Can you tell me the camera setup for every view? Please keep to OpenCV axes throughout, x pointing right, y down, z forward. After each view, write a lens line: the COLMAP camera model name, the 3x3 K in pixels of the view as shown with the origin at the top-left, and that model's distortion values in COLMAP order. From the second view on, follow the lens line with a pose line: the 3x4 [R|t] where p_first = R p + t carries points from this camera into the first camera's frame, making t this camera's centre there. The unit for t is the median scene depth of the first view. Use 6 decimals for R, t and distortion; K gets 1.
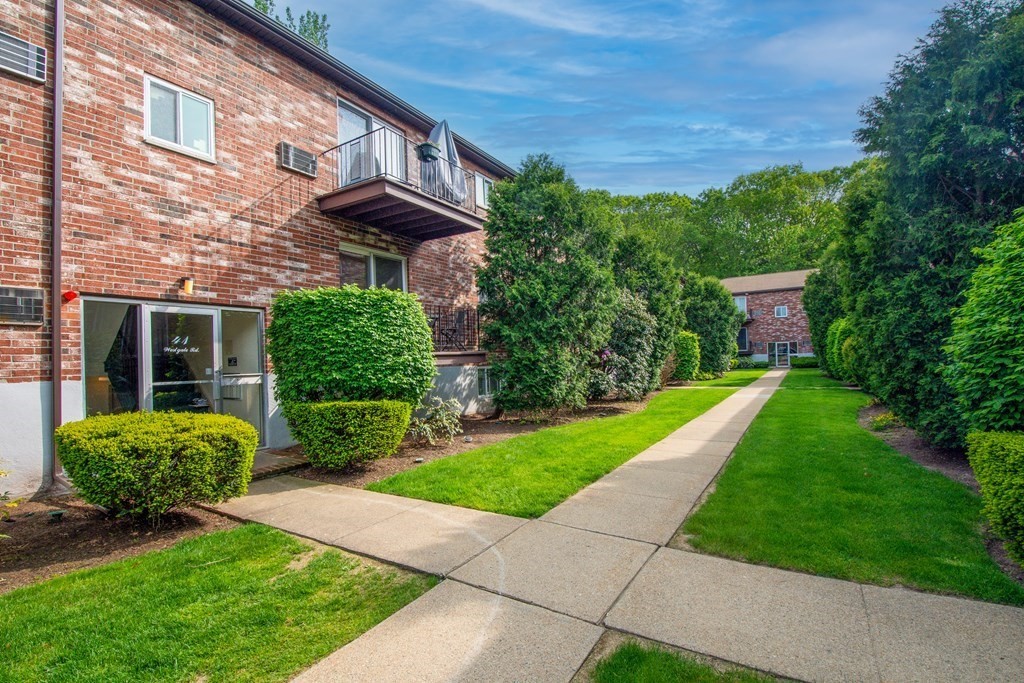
lens RADIAL K [[470.9, 0, 511.3], [0, 470.9, 358.2], [0, 0, 1]] dist [0.004307, -0.016898]
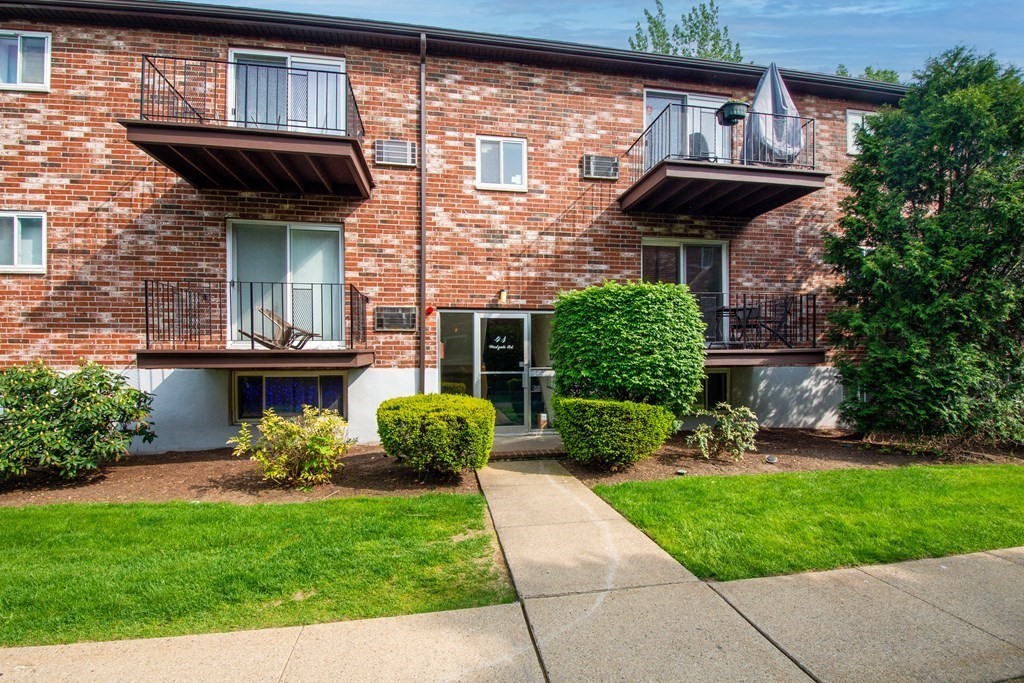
lens RADIAL K [[460.0, 0, 510.8], [0, 460.0, 362.5], [0, 0, 1]] dist [0.016151, -0.021133]
pose [[0.658706, 0.030862, -0.751768, 0.233849], [-0.011648, 0.999457, 0.030824, -0.013118], [0.752311, -0.011547, 0.658707, 0.180817]]
